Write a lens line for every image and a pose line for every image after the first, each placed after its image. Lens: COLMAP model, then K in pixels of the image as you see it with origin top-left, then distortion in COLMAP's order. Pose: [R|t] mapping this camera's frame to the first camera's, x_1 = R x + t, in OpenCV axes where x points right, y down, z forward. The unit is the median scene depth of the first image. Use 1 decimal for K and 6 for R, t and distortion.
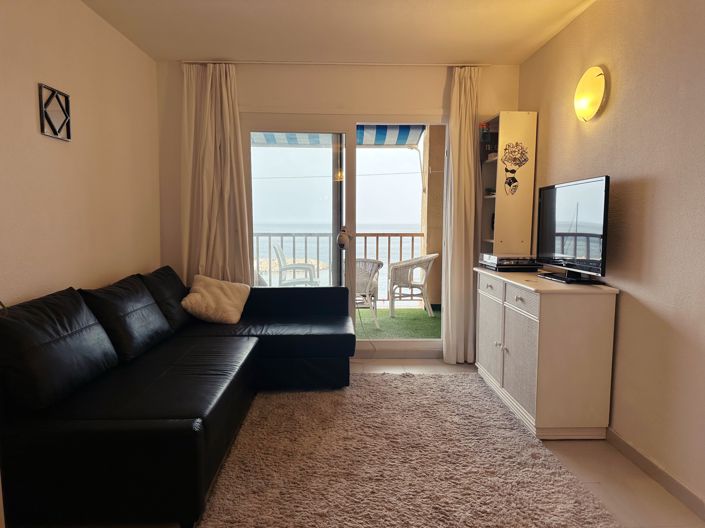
lens RADIAL K [[491.0, 0, 359.3], [0, 491.0, 272.2], [0, 0, 1]] dist [0.042799, -0.037884]
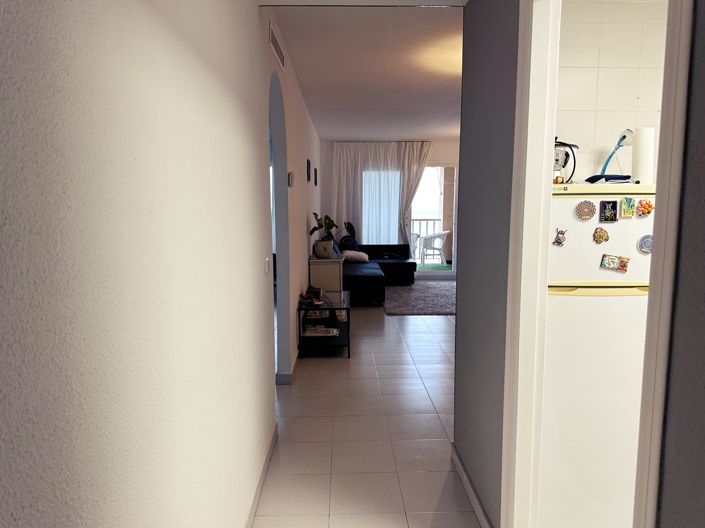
lens RADIAL K [[491.0, 0, 347.3], [0, 491.0, 262.5], [0, 0, 1]] dist [0.042799, -0.037884]
pose [[0.999504, 0.000362, -0.031474, -0.230343], [-0.000039, 0.999947, 0.010273, 0.090192], [0.031476, -0.010267, 0.999452, -1.187926]]
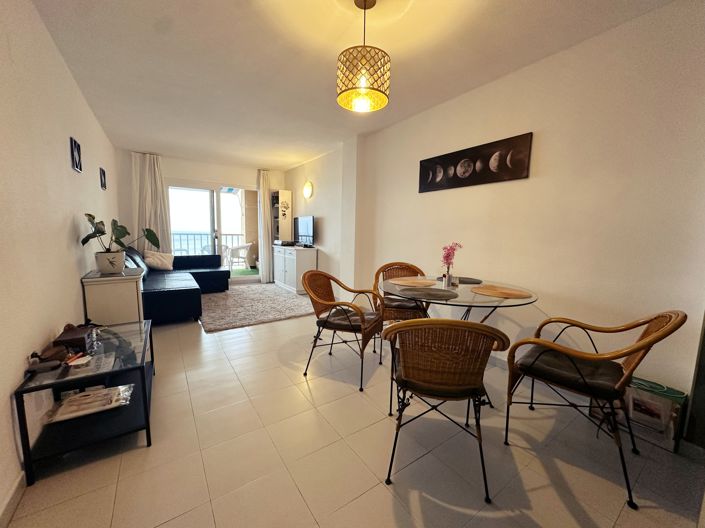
lens RADIAL K [[281.3, 0, 351.1], [0, 281.3, 267.4], [0, 0, 1]] dist [0.000575, 0.000964]
pose [[0.848172, -0.048191, 0.527524, -0.219110], [0.035372, 0.998783, 0.034370, 0.071431], [-0.528538, -0.010492, 0.848845, -0.543625]]
